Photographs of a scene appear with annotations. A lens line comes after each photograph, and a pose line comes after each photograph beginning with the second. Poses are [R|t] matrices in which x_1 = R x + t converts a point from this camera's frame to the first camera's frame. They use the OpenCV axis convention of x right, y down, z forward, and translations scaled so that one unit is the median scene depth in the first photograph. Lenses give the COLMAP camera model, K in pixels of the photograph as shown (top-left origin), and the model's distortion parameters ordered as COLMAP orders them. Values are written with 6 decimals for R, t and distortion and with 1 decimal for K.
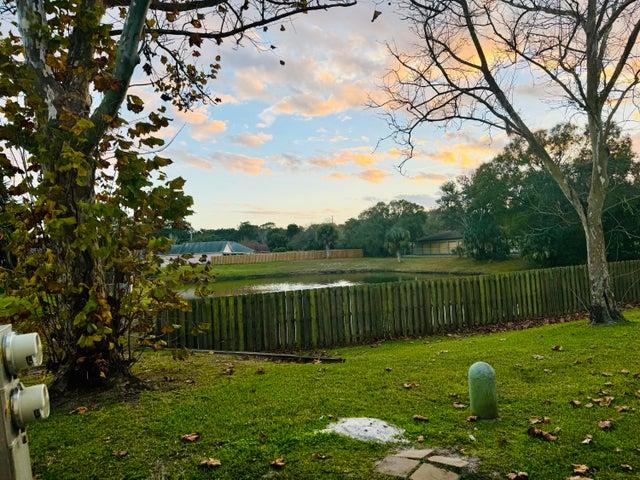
lens RADIAL K [[445.6, 0, 318.3], [0, 445.6, 236.7], [0, 0, 1]] dist [0.060234, -0.063351]
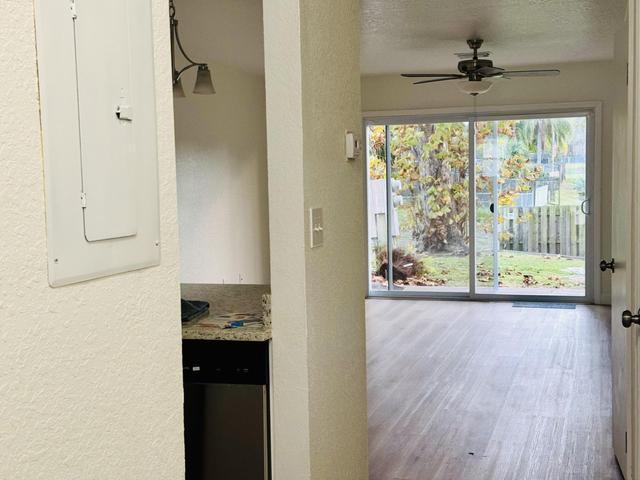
lens RADIAL K [[898.1, 0, 320.0], [0, 898.1, 240.0], [0, 0, 1]] dist [0.016714, 0.020497]
pose [[0.779329, 0.080020, -0.621485, 0.933871], [0.006659, 0.990699, 0.135908, -0.079322], [0.626580, -0.110055, 0.771547, -1.368505]]
